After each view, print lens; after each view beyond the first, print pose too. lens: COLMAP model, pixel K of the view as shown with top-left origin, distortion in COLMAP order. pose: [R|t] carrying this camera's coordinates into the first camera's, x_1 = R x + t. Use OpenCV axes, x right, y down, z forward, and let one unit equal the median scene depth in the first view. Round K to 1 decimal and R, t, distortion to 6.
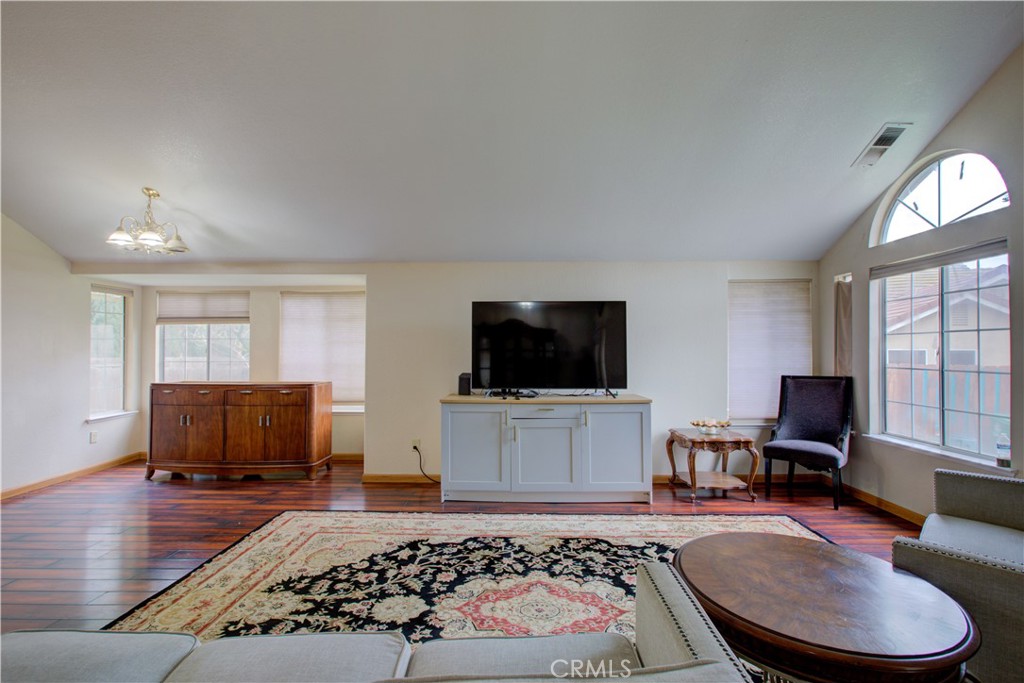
lens RADIAL K [[480.4, 0, 525.0], [0, 480.4, 342.3], [0, 0, 1]] dist [-0.007689, 0.002545]
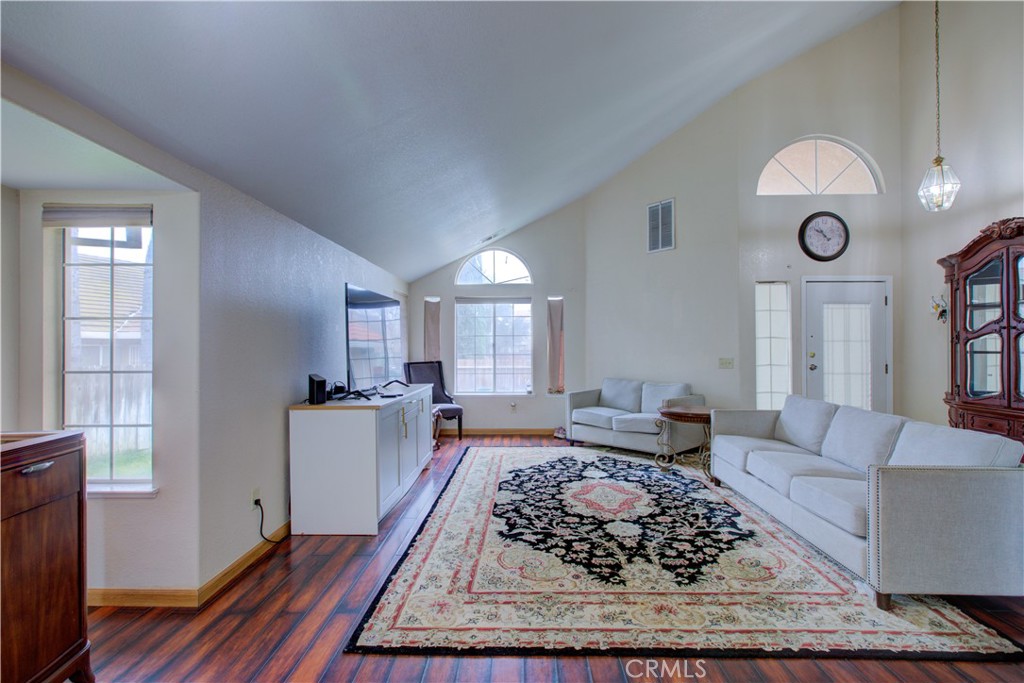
lens RADIAL K [[480.4, 0, 512.6], [0, 480.4, 344.9], [0, 0, 1]] dist [-0.007689, 0.002545]
pose [[-0.005277, 0.001259, 0.999985, -0.979093], [-0.013991, 0.999901, -0.001333, 0.016183], [-0.999888, -0.013998, -0.005259, 0.790441]]
